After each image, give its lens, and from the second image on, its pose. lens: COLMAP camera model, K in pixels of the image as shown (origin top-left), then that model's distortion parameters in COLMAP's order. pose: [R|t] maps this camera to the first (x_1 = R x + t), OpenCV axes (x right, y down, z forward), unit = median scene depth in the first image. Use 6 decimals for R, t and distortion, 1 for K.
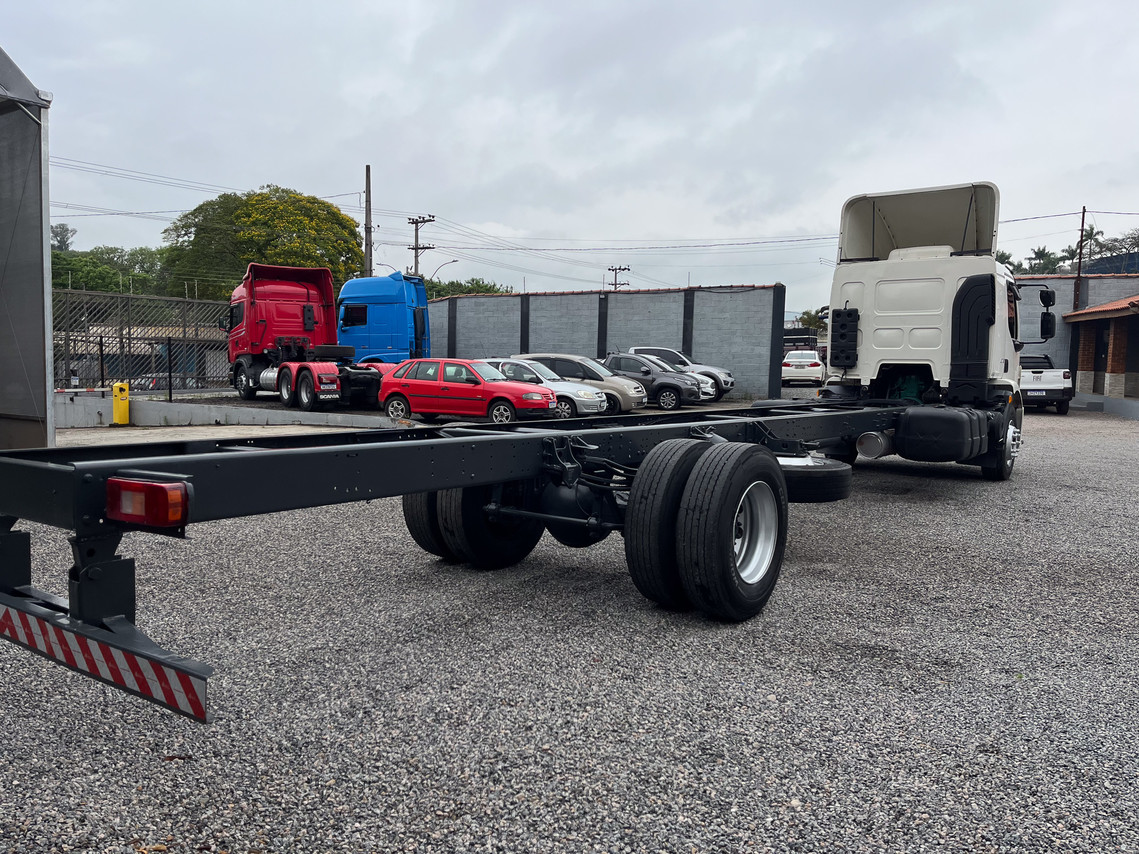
lens RADIAL K [[856.5, 0, 566.4], [0, 856.5, 428.0], [0, 0, 1]] dist [0.068691, -0.086444]
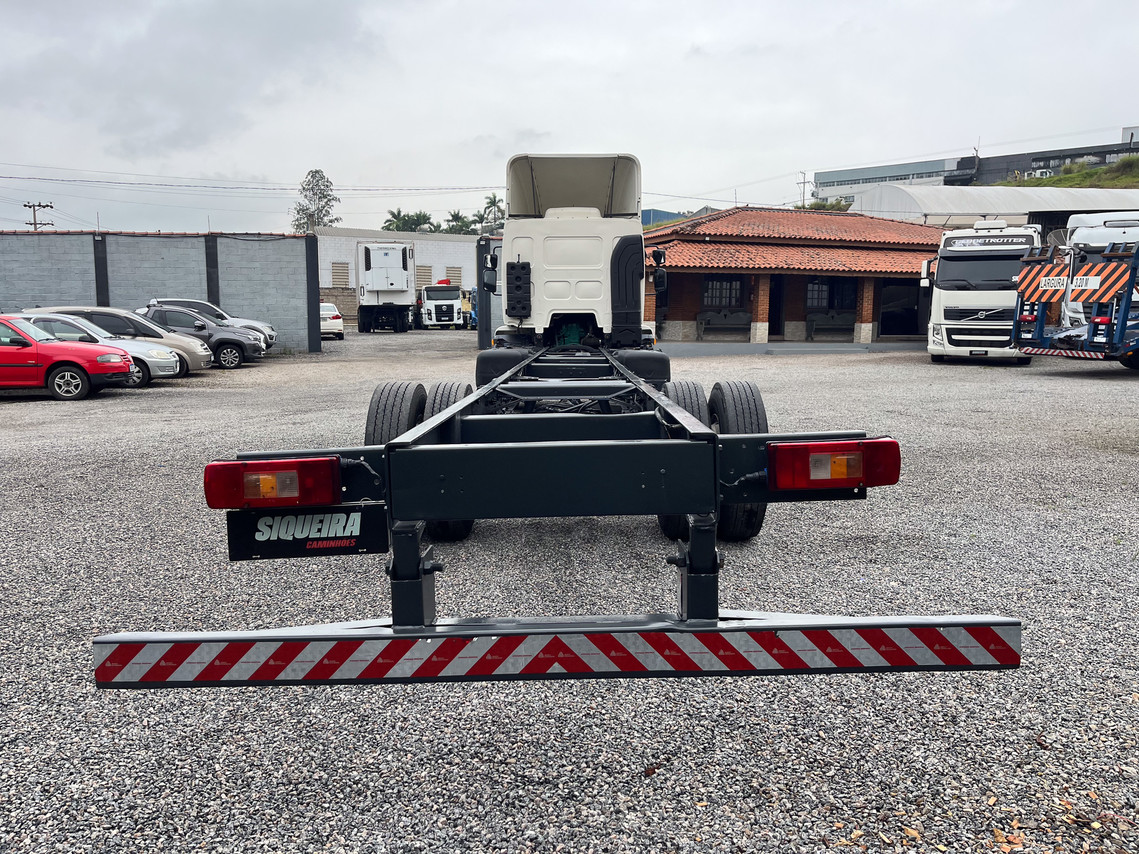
lens RADIAL K [[856.5, 0, 566.4], [0, 856.5, 428.0], [0, 0, 1]] dist [0.068691, -0.086444]
pose [[0.806091, -0.091657, 0.584651, -0.134961], [0.060247, 0.995510, 0.073002, -0.003679], [-0.588717, -0.023622, 0.807994, 0.049590]]
